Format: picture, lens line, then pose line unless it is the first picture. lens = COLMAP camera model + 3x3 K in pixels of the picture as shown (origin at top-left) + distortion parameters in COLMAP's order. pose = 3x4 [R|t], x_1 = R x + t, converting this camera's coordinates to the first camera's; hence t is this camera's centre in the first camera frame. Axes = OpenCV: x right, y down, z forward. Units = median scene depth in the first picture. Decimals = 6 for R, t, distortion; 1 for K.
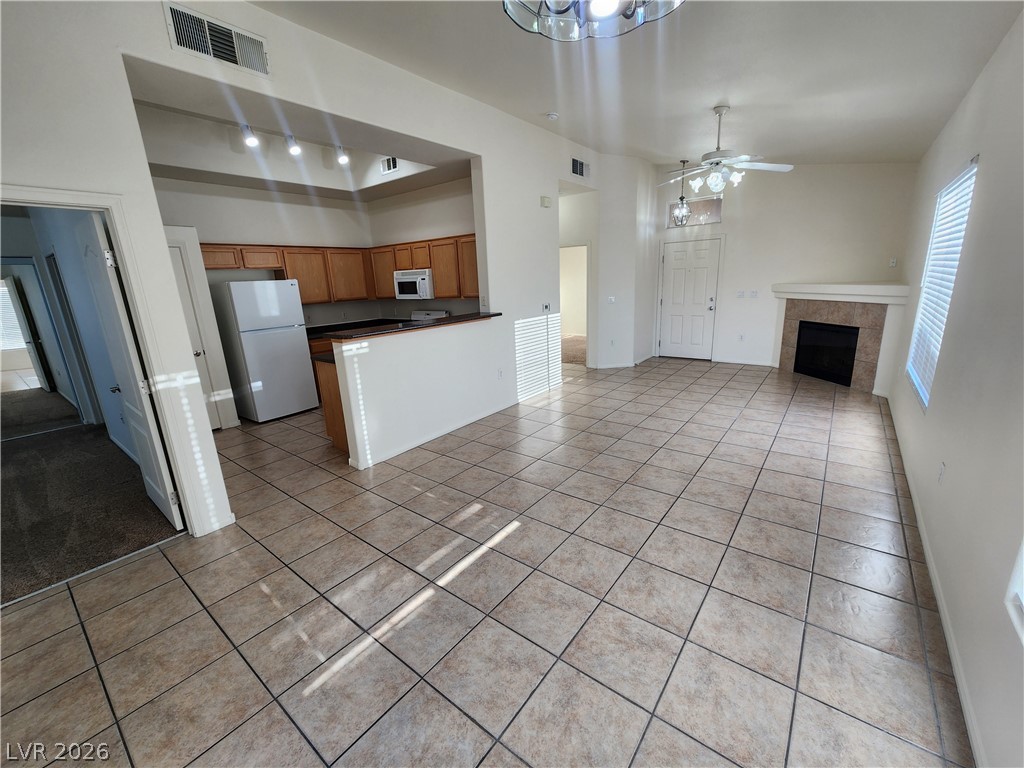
lens RADIAL K [[419.4, 0, 513.6], [0, 419.4, 385.7], [0, 0, 1]] dist [0.002117, 0.000086]
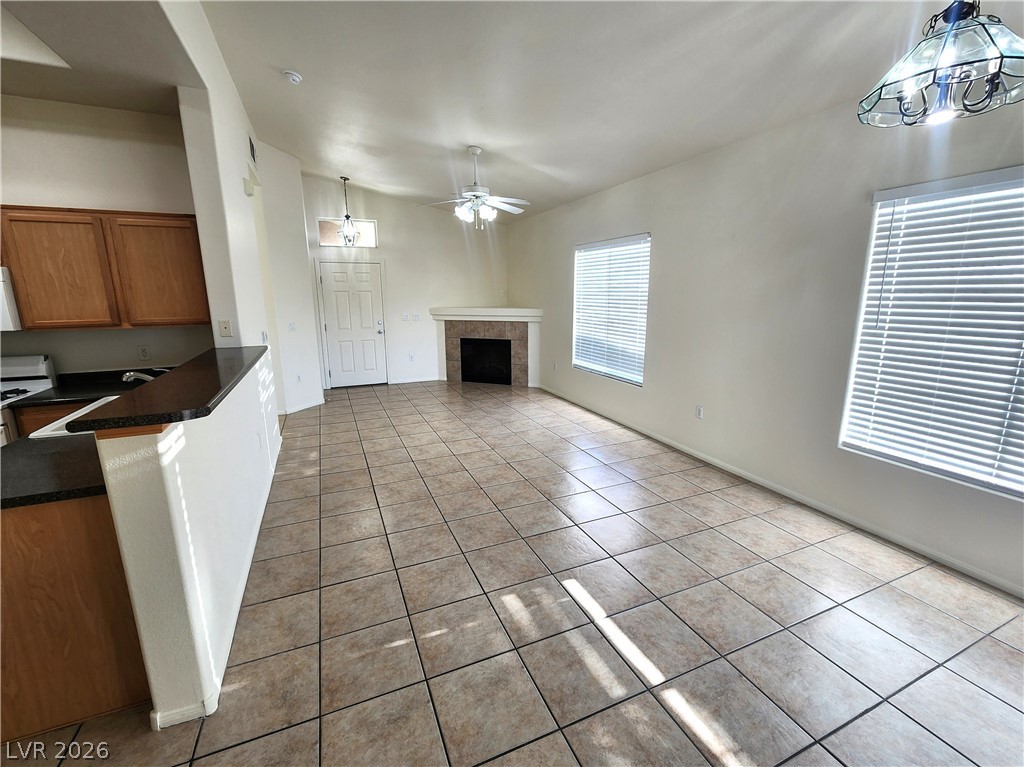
lens RADIAL K [[437.9, 0, 512.0], [0, 437.9, 383.5], [0, 0, 1]] dist [0.002524, 0.000183]
pose [[0.482686, -0.139676, 0.864583, -0.386184], [0.202888, 0.978178, 0.044758, -0.062905], [-0.851968, 0.153810, 0.500492, 0.310930]]
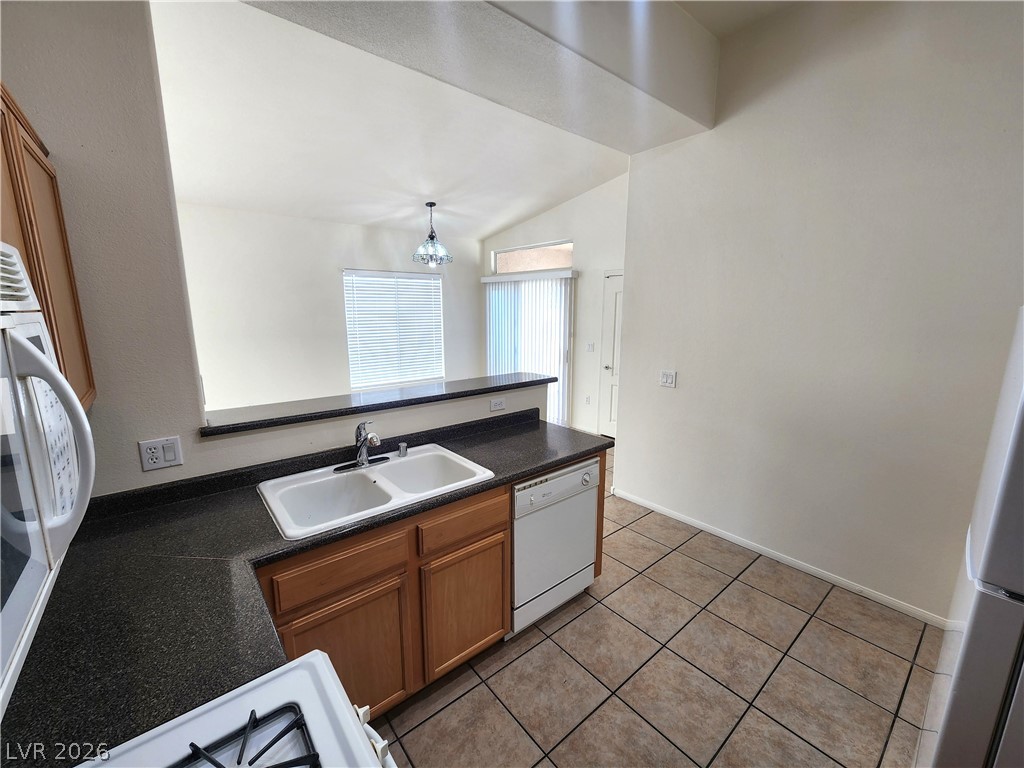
lens RADIAL K [[417.5, 0, 513.3], [0, 417.5, 384.3], [0, 0, 1]] dist [0.001216, -0.000183]
pose [[-0.976309, 0.003422, 0.216355, -0.356315], [0.092949, 0.909558, 0.405048, -0.290278], [-0.195401, 0.415562, -0.888328, 1.129375]]
